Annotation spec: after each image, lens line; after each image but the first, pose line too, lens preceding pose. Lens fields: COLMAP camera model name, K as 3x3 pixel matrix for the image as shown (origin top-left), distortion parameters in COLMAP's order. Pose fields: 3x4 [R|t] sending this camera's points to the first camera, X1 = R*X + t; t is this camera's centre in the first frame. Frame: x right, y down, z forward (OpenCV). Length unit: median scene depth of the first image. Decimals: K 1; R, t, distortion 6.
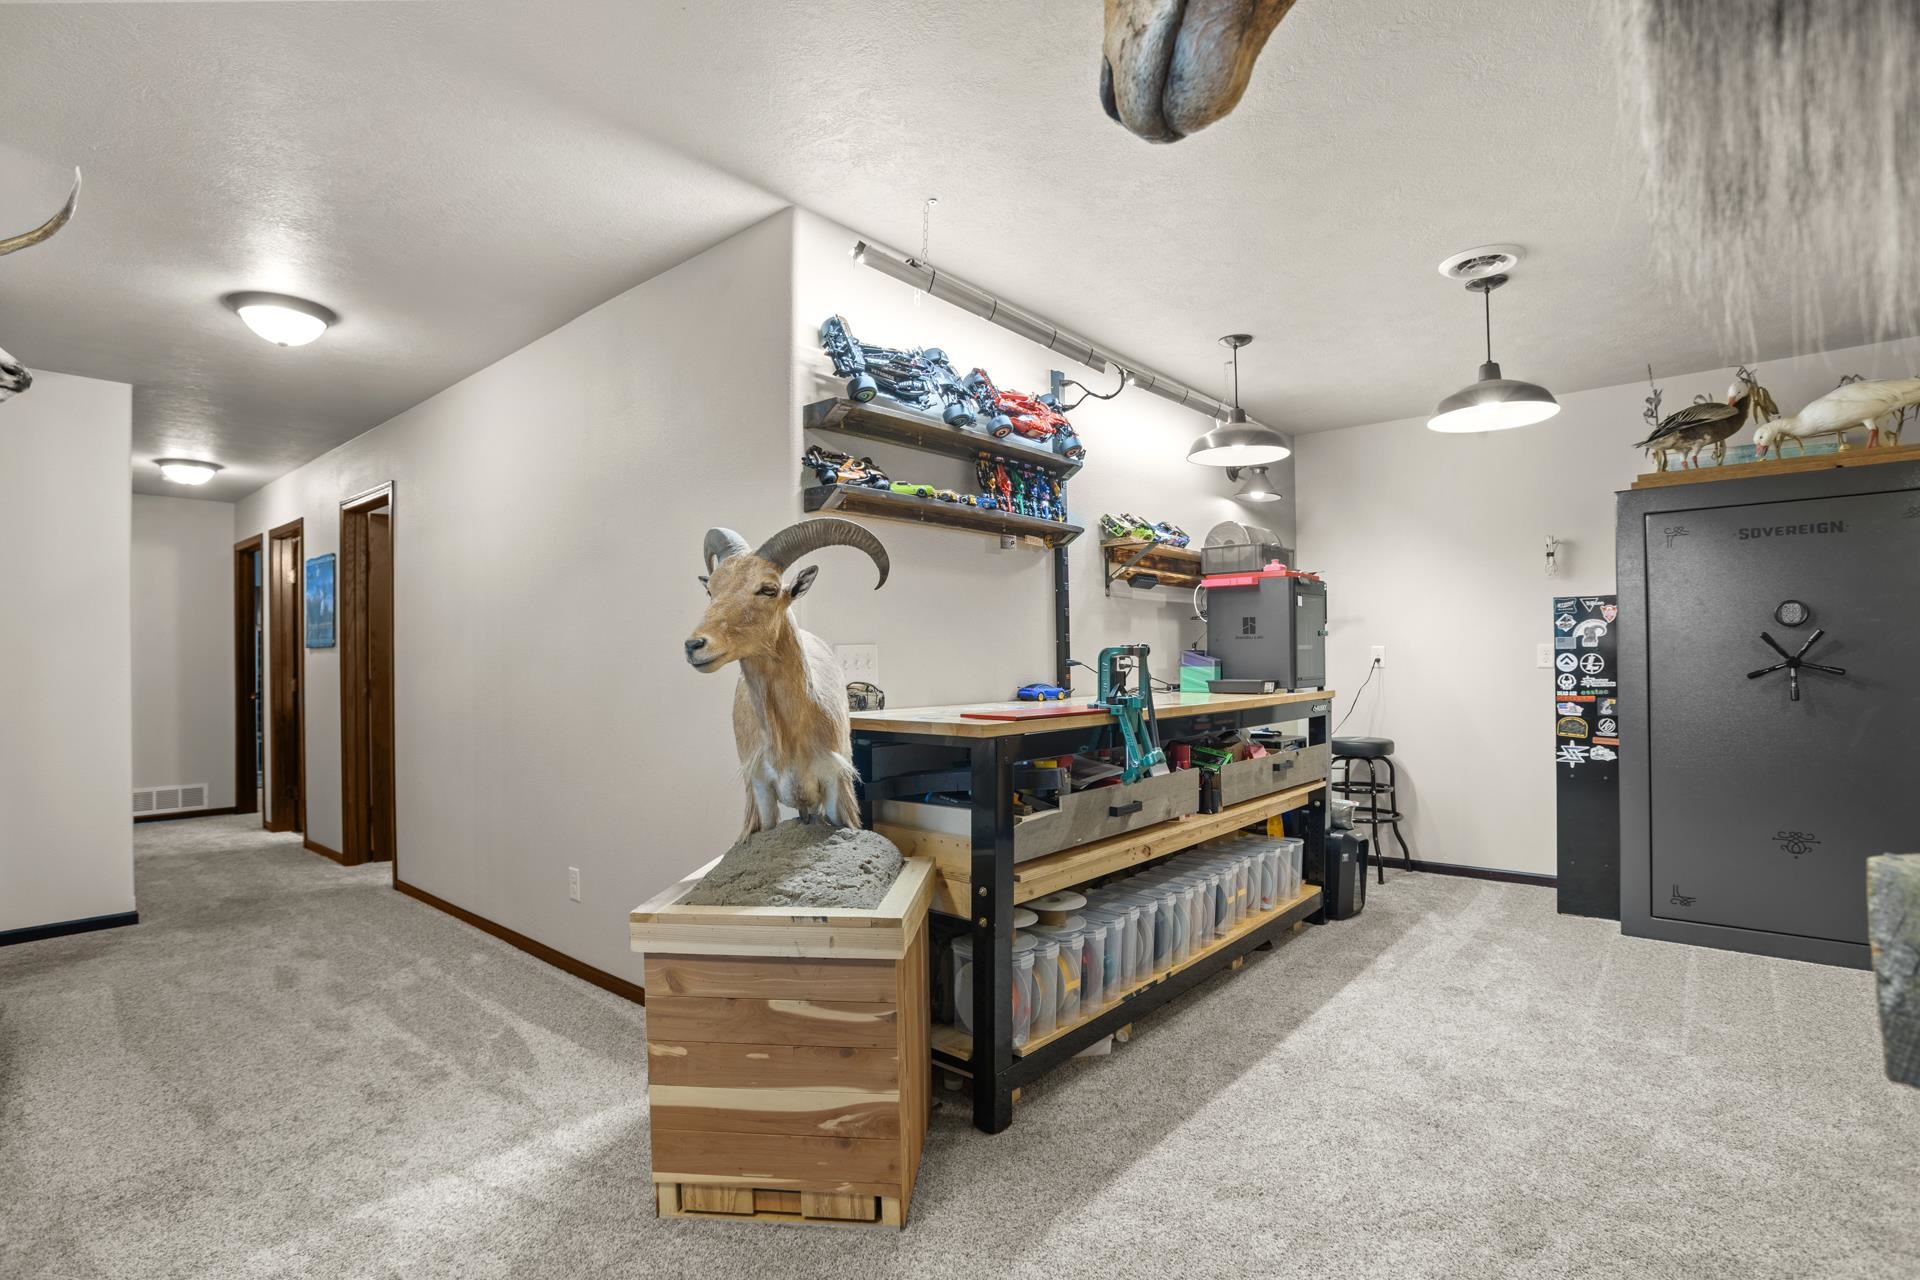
lens RADIAL K [[941.6, 0, 958.5], [0, 941.6, 633.4], [0, 0, 1]] dist [-0.083565, 0.038349]
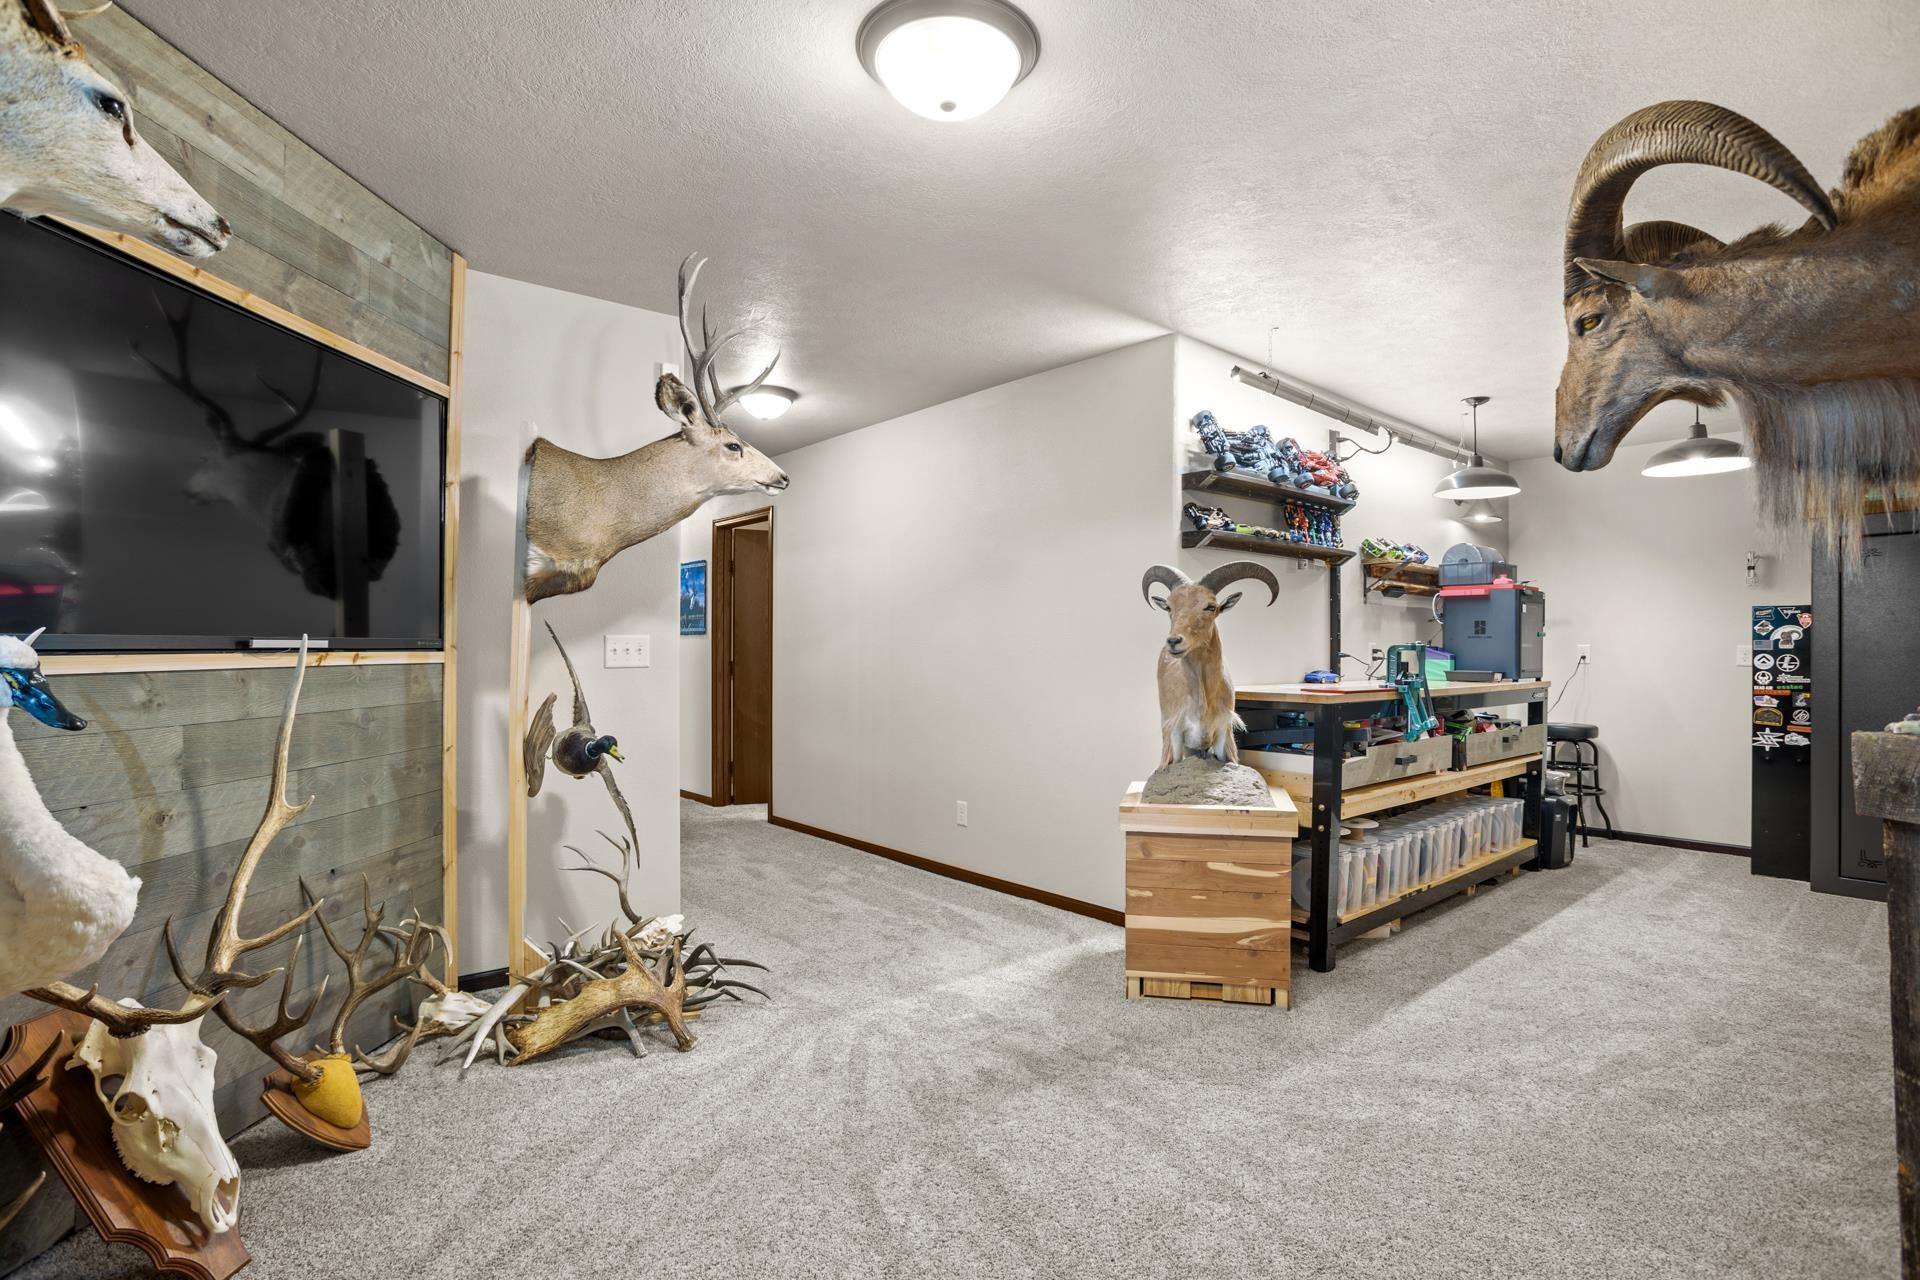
lens RADIAL K [[946.3, 0, 960.0], [0, 946.3, 640.0], [0, 0, 1]] dist [-0.073158, 0.034815]
pose [[0.989020, 0.012722, -0.147230, -0.238489], [-0.010060, 0.999772, 0.018817, -0.009898], [0.147436, -0.017129, 0.988923, -0.403781]]
